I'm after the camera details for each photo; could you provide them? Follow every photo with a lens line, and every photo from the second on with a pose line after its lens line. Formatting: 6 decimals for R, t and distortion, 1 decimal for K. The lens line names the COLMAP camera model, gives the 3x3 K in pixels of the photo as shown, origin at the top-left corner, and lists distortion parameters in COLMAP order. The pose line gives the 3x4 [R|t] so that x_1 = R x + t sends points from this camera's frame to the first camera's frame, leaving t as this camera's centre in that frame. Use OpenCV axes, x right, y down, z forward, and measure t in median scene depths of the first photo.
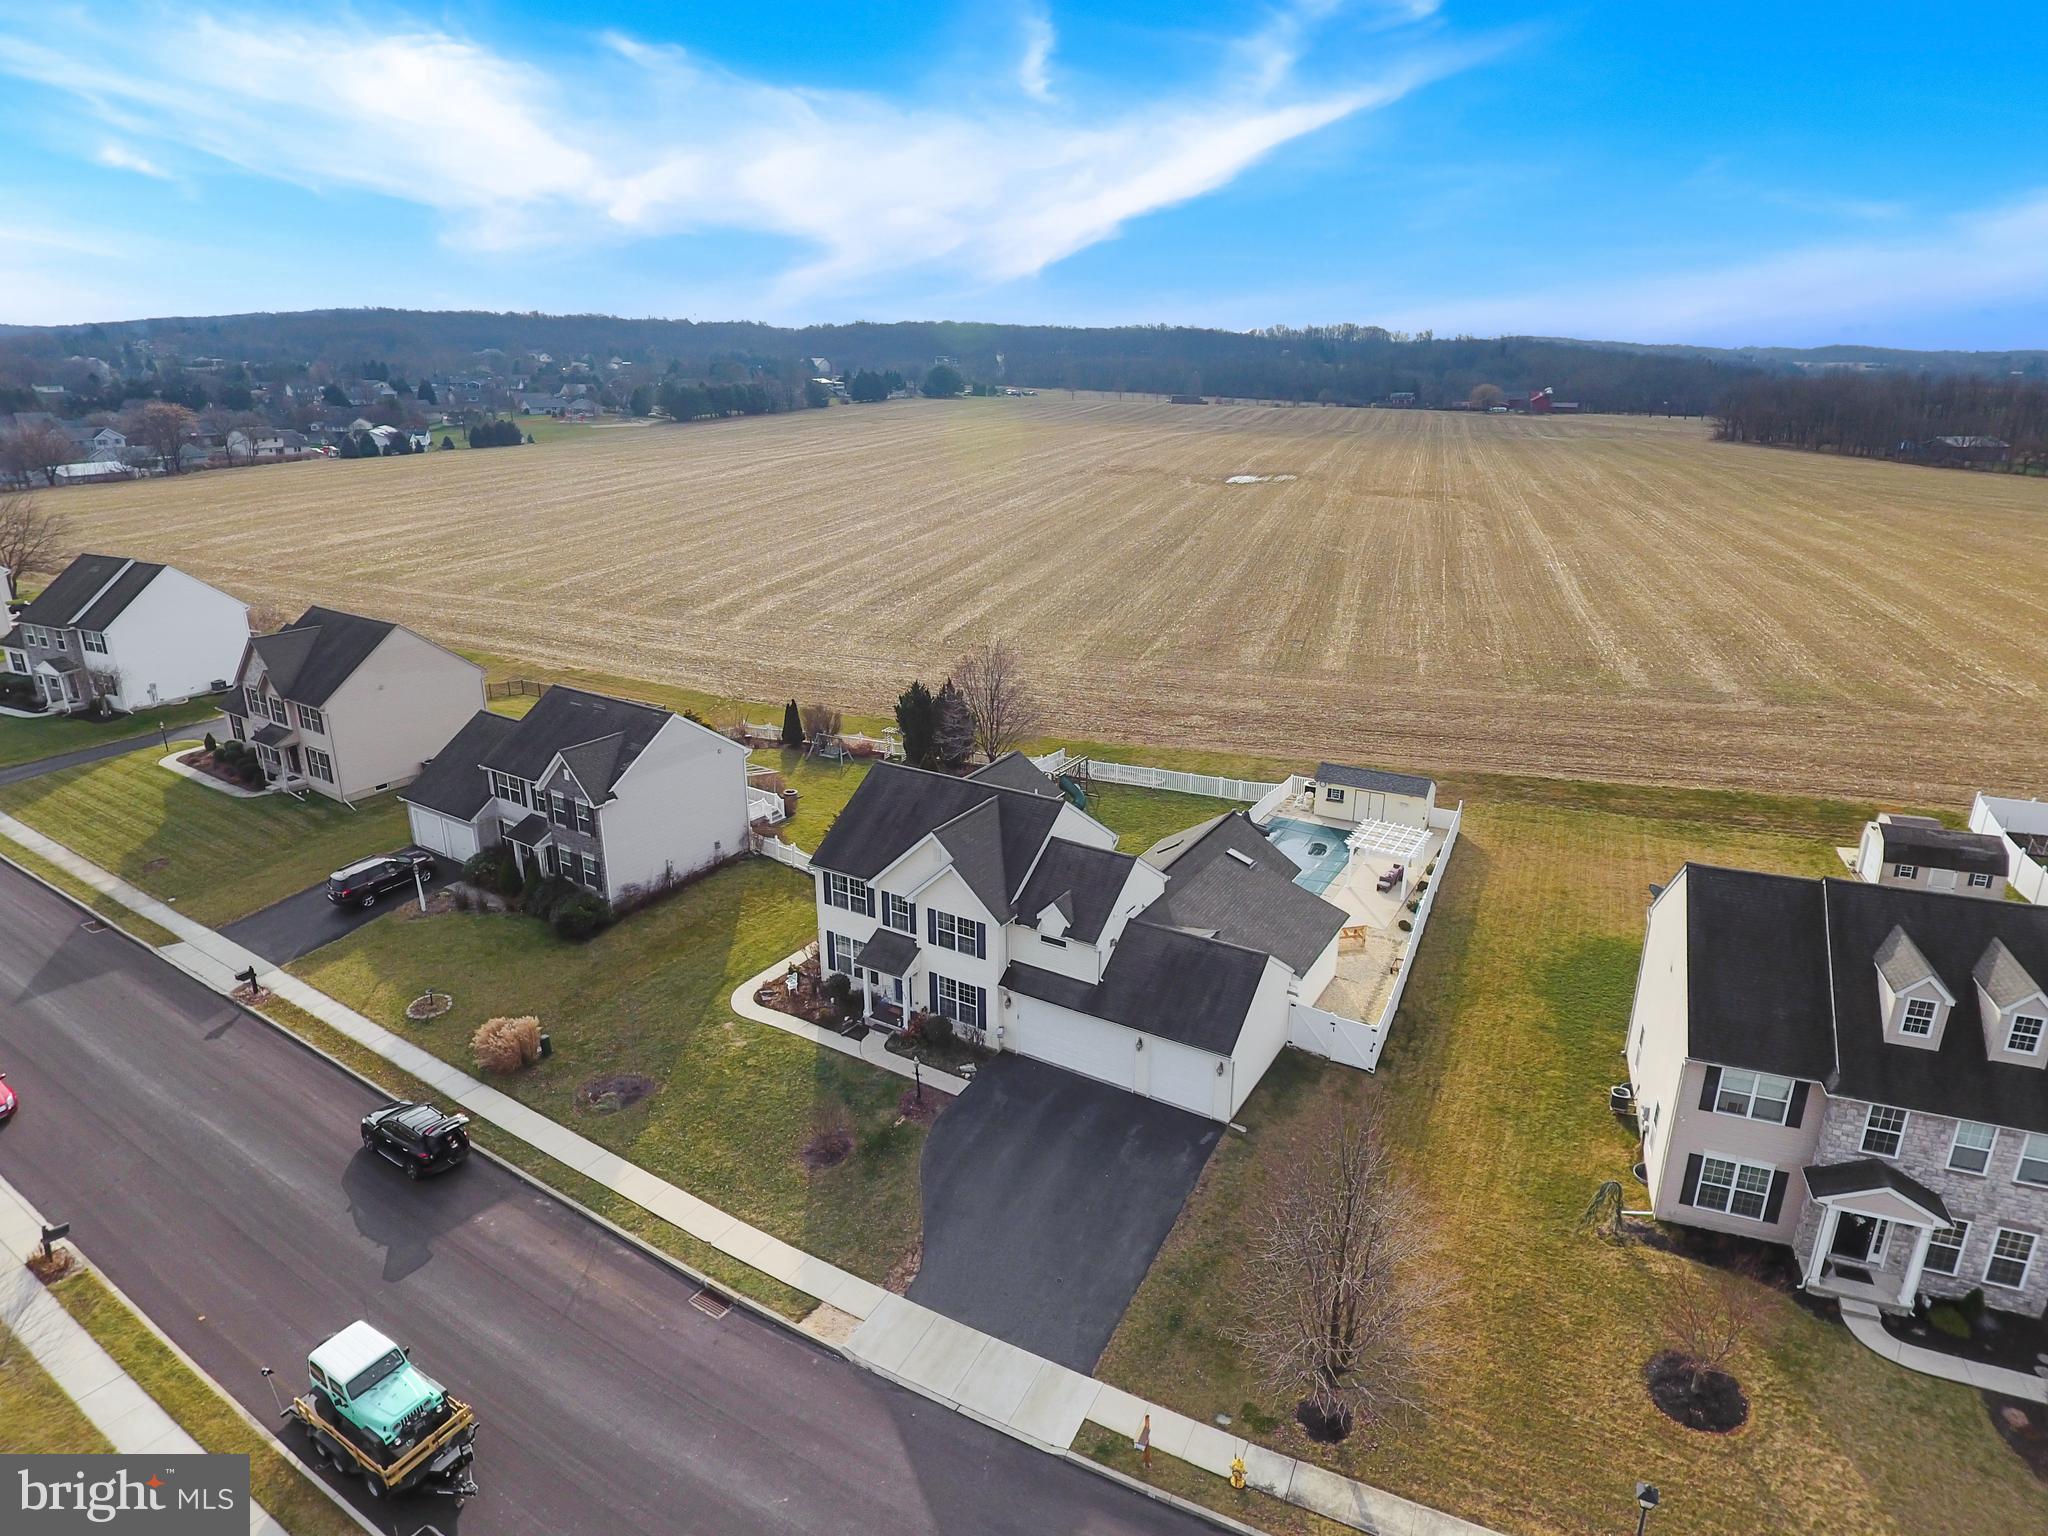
lens RADIAL K [[1196.6, 0, 1035.5], [0, 1196.6, 731.2], [0, 0, 1]] dist [-0.002662, -0.000487]
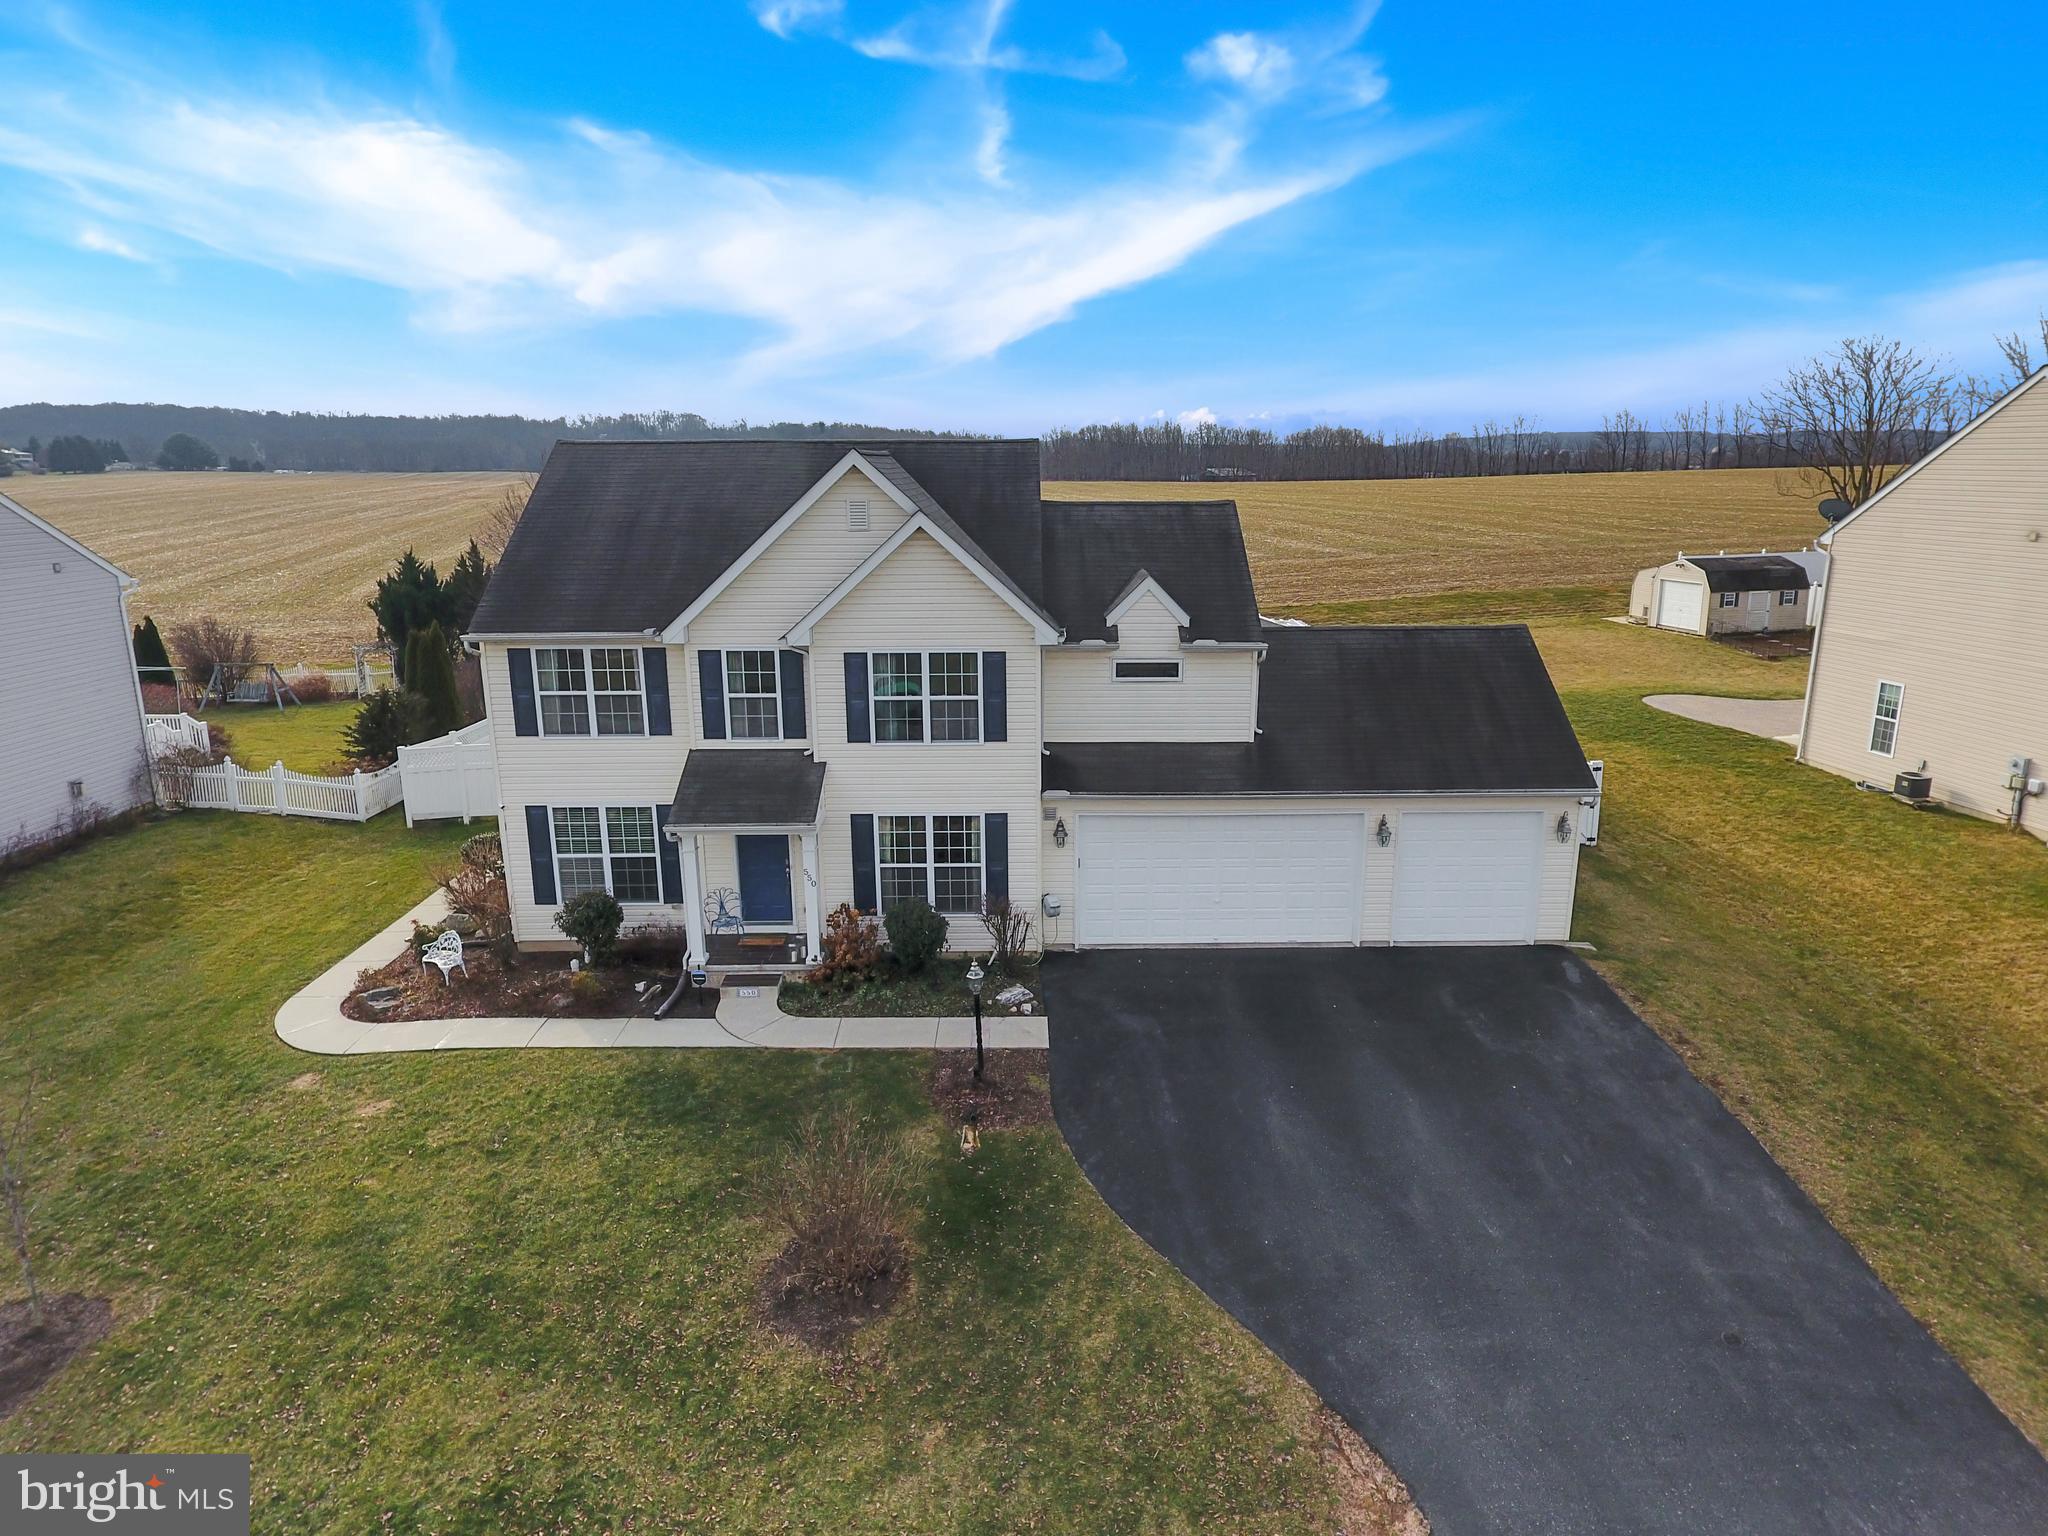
lens RADIAL K [[1196.6, 0, 1035.5], [0, 1196.6, 731.2], [0, 0, 1]] dist [-0.002662, -0.000487]
pose [[0.854384, -0.125226, 0.504328, -0.233182], [0.164539, 0.985785, -0.033972, 0.187501], [-0.492905, 0.112007, 0.862843, 0.565666]]
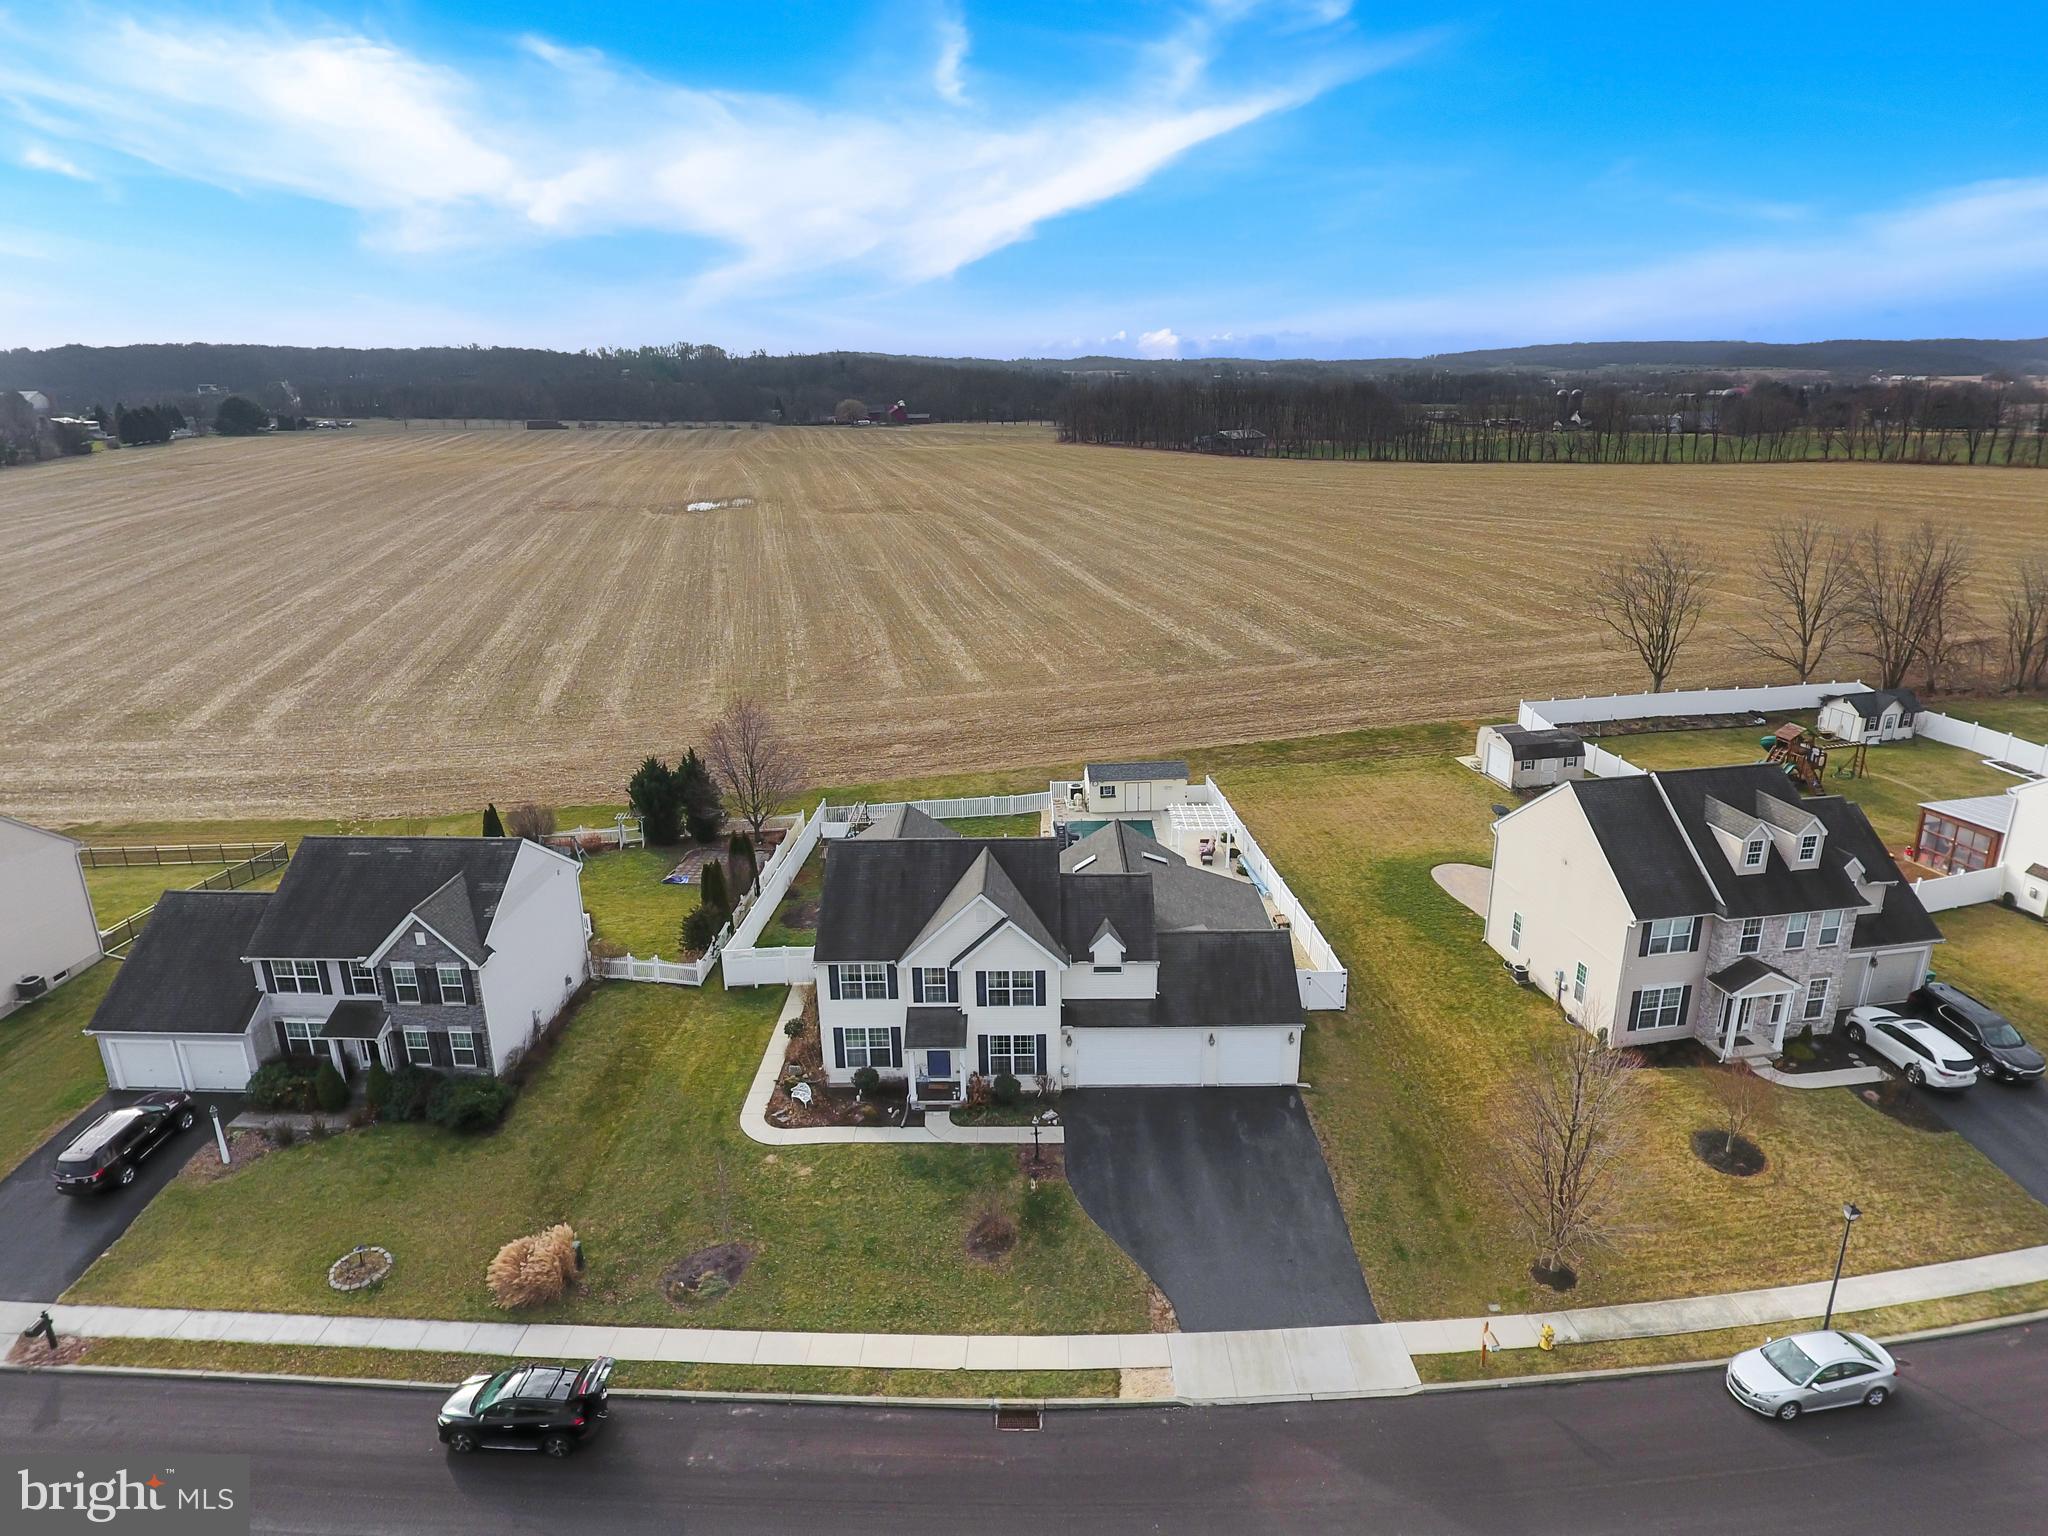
lens RADIAL K [[1196.6, 0, 1035.5], [0, 1196.6, 731.2], [0, 0, 1]] dist [-0.002662, -0.000487]
pose [[0.861963, -0.162841, 0.480107, -0.457683], [0.168916, 0.985147, 0.030876, -0.064986], [-0.478004, 0.054484, 0.876666, 0.094504]]
